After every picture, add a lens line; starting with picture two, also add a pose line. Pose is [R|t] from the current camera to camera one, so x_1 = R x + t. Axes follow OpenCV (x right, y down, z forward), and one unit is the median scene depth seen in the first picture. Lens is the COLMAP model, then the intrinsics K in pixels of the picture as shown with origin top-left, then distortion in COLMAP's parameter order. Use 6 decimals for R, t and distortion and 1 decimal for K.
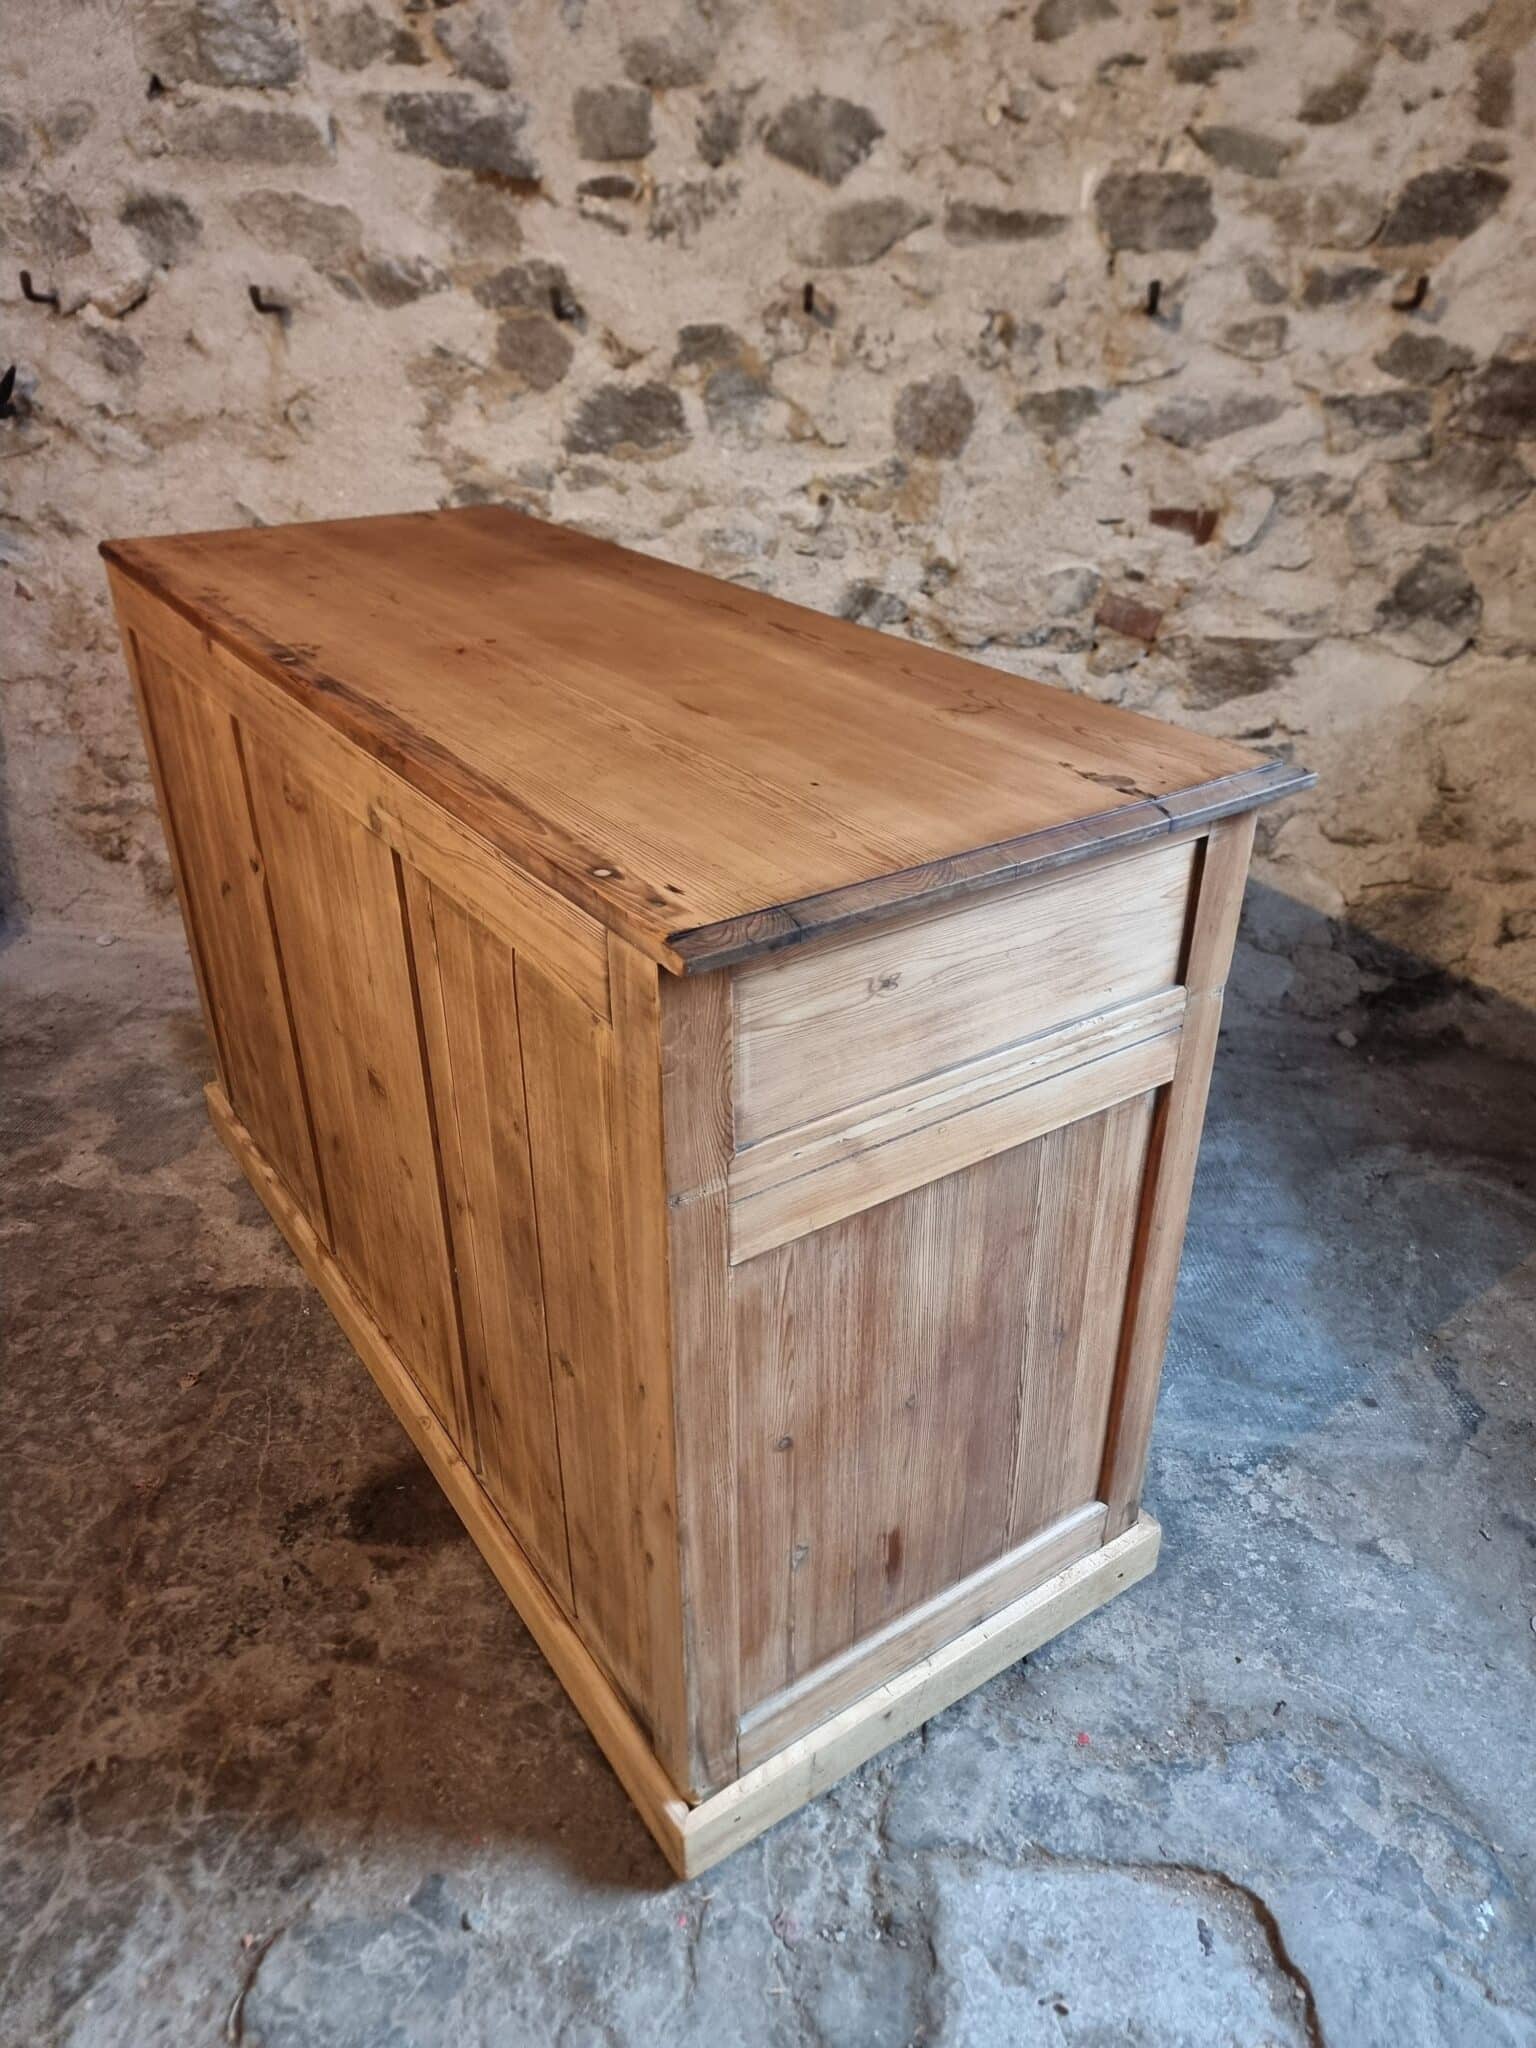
lens RADIAL K [[1435.2, 0, 763.4], [0, 1435.2, 1018.4], [0, 0, 1]] dist [0.059423, -0.059484]
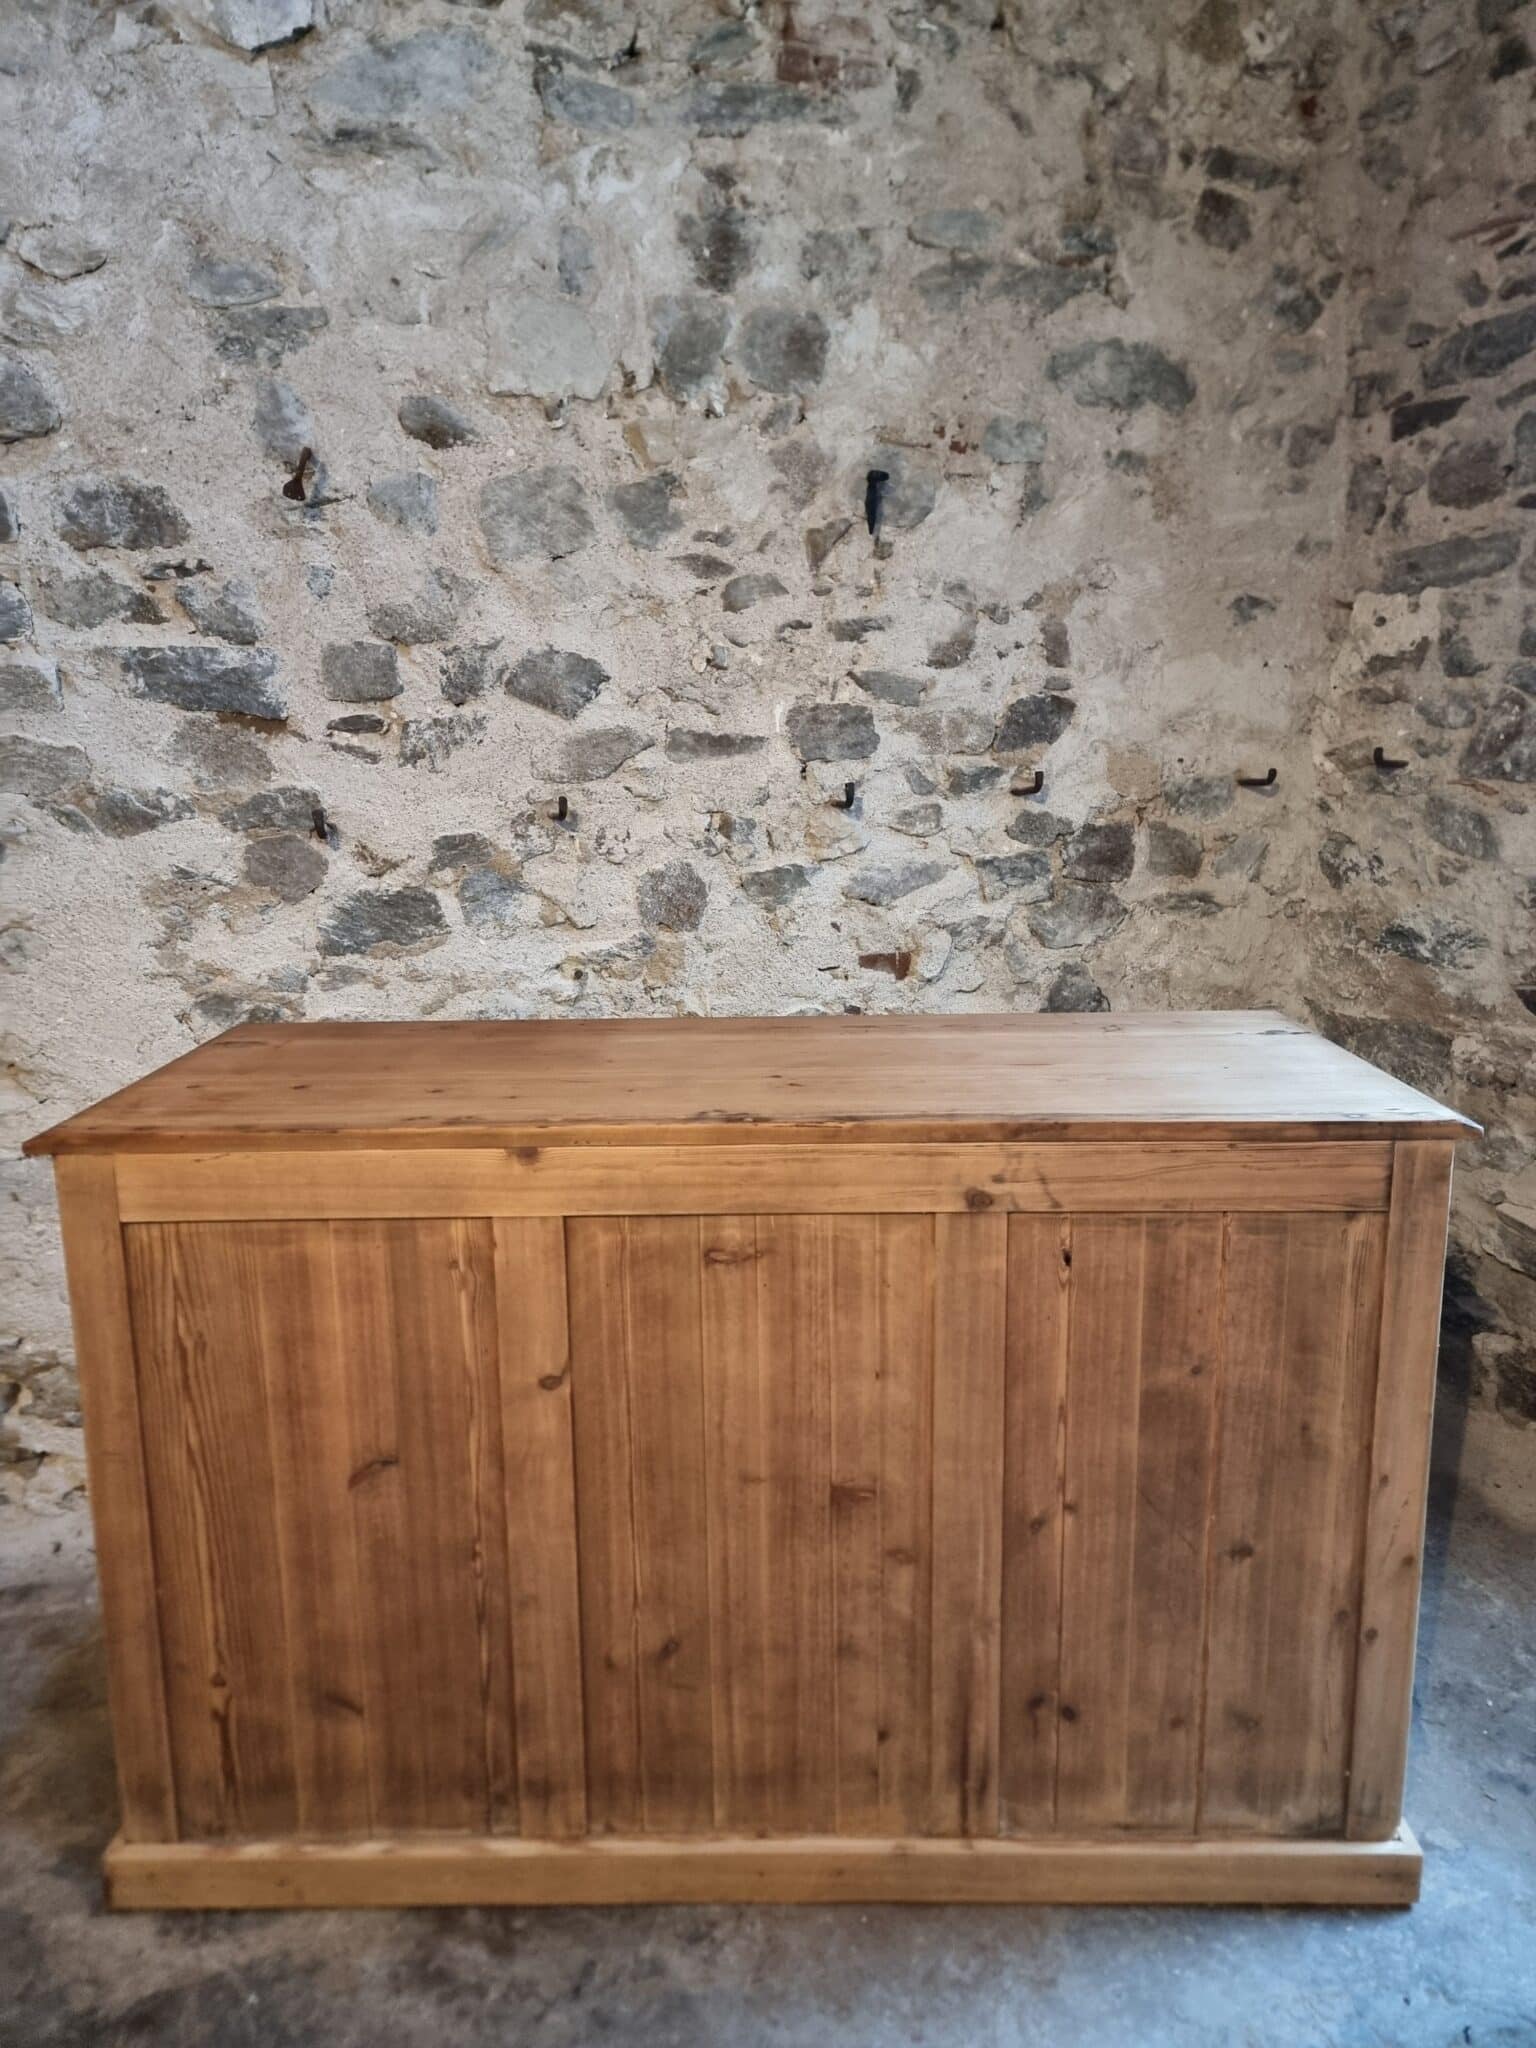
lens RADIAL K [[1417.5, 0, 750.9], [0, 1417.5, 1024.0], [0, 0, 1]] dist [0.087120, -0.086134]
pose [[0.911098, -0.111975, 0.396689, -0.282249], [0.221057, 0.945025, -0.240959, -0.042996], [-0.347900, 0.307228, 0.885763, 0.030816]]
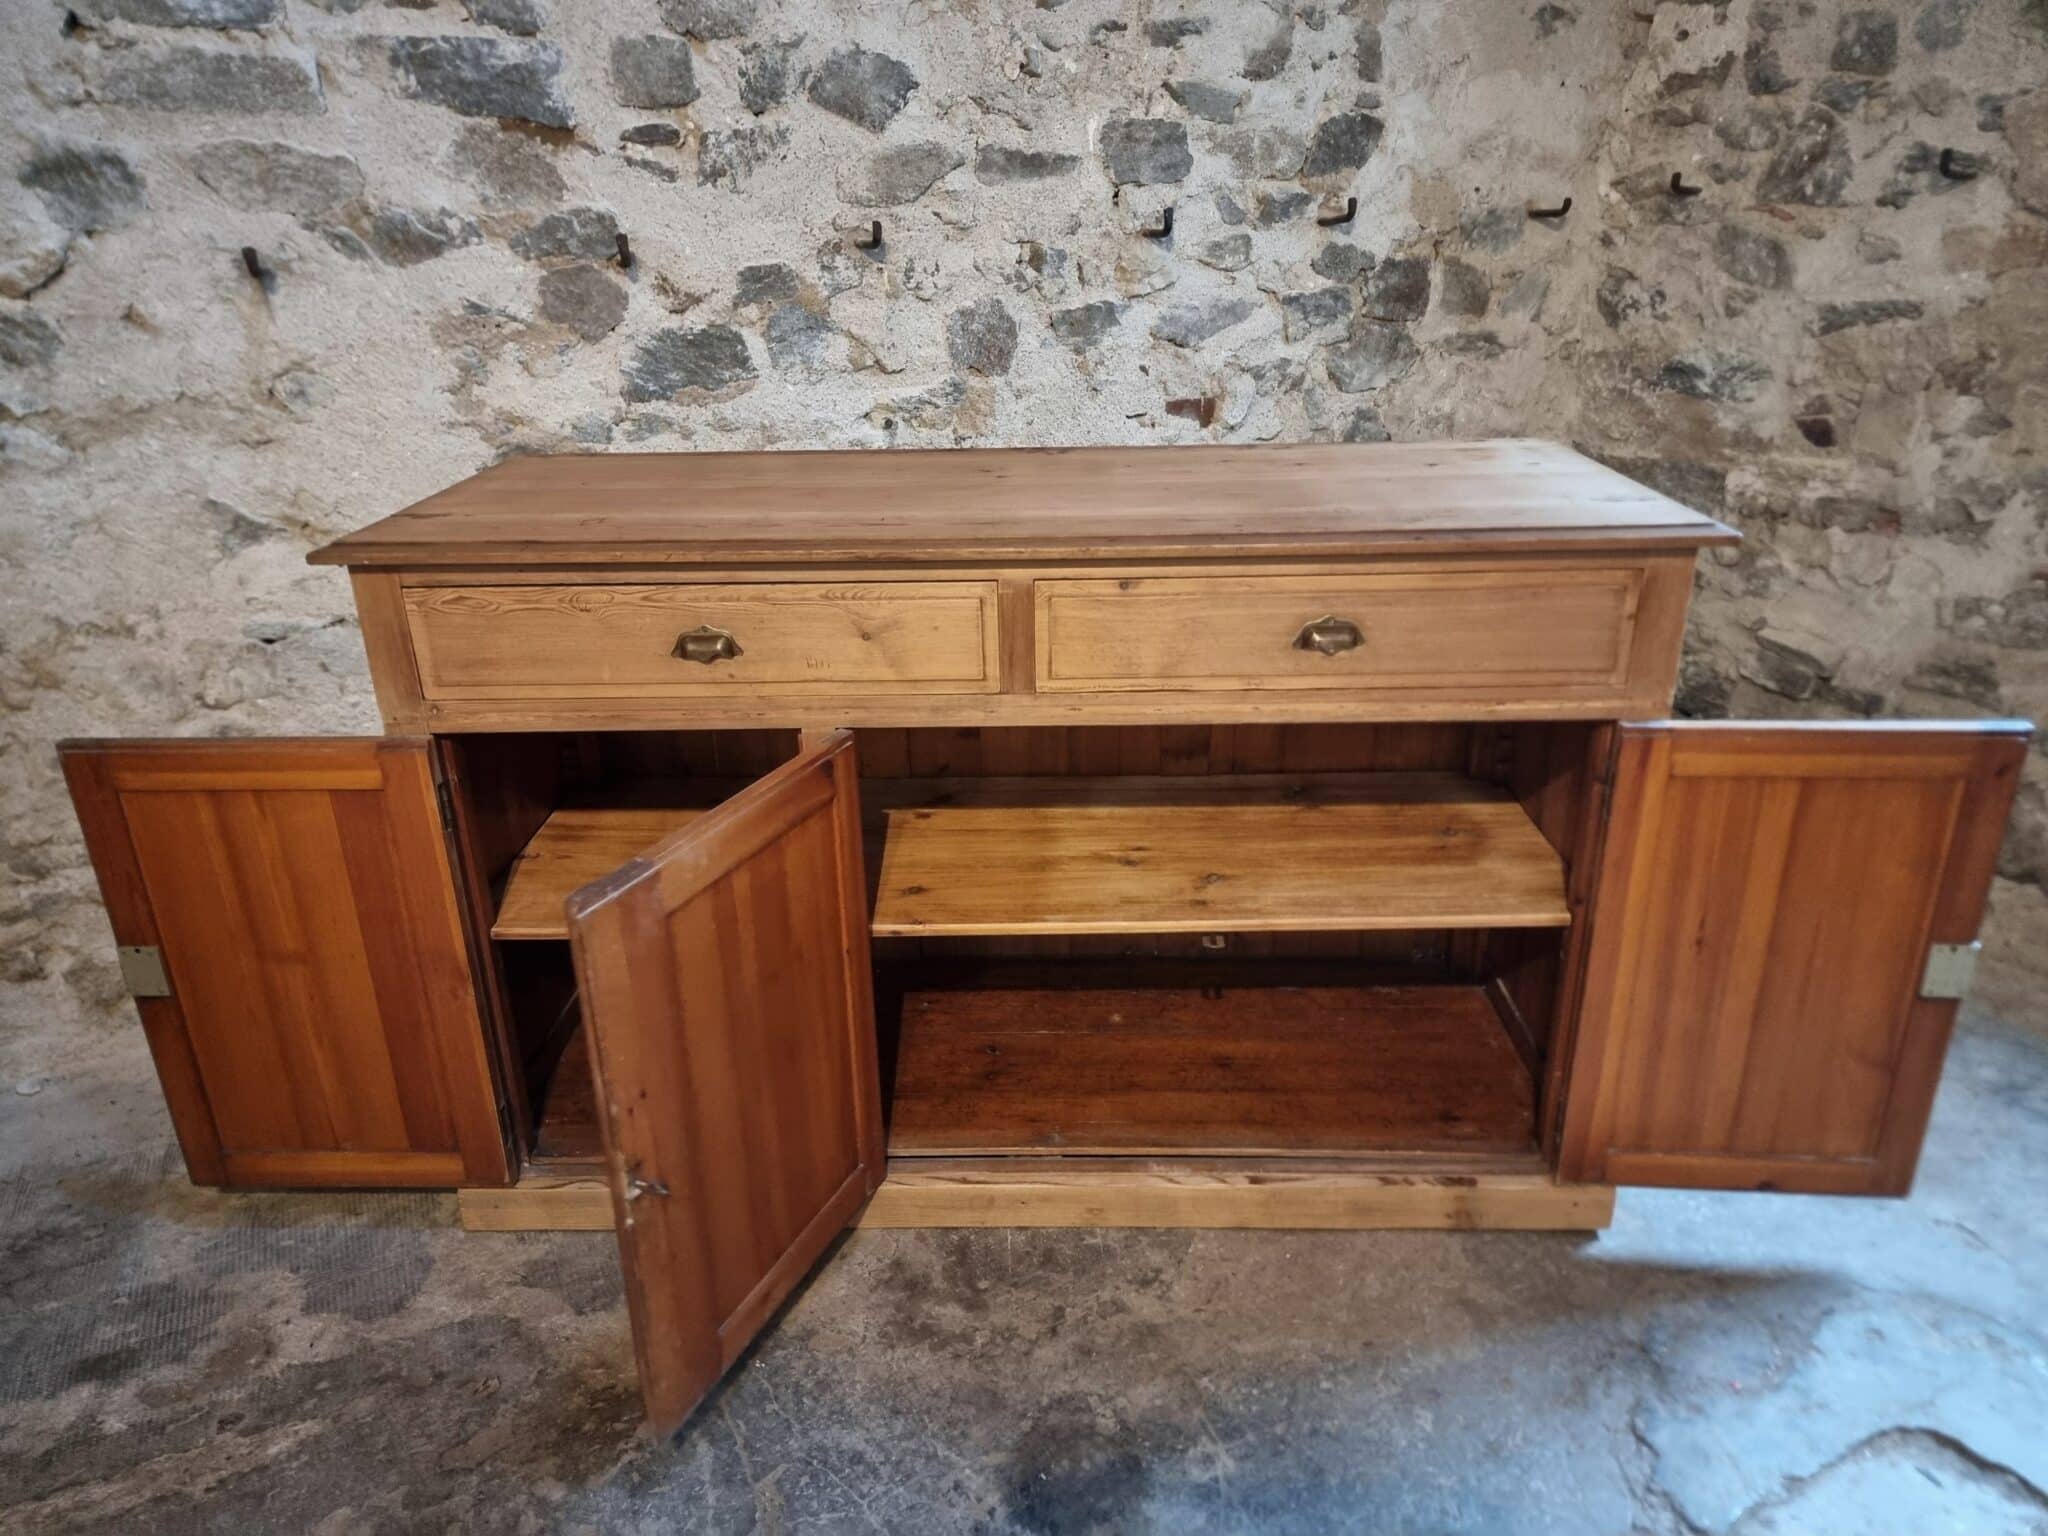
lens RADIAL K [[1429.7, 0, 1033.1], [0, 1429.7, 795.1], [0, 0, 1]] dist [0.064121, -0.062645]
pose [[0.851540, -0.224096, 0.473984, -0.442213], [0.272201, 0.961626, -0.034377, -0.042910], [-0.448092, 0.158293, 0.879862, 0.100824]]
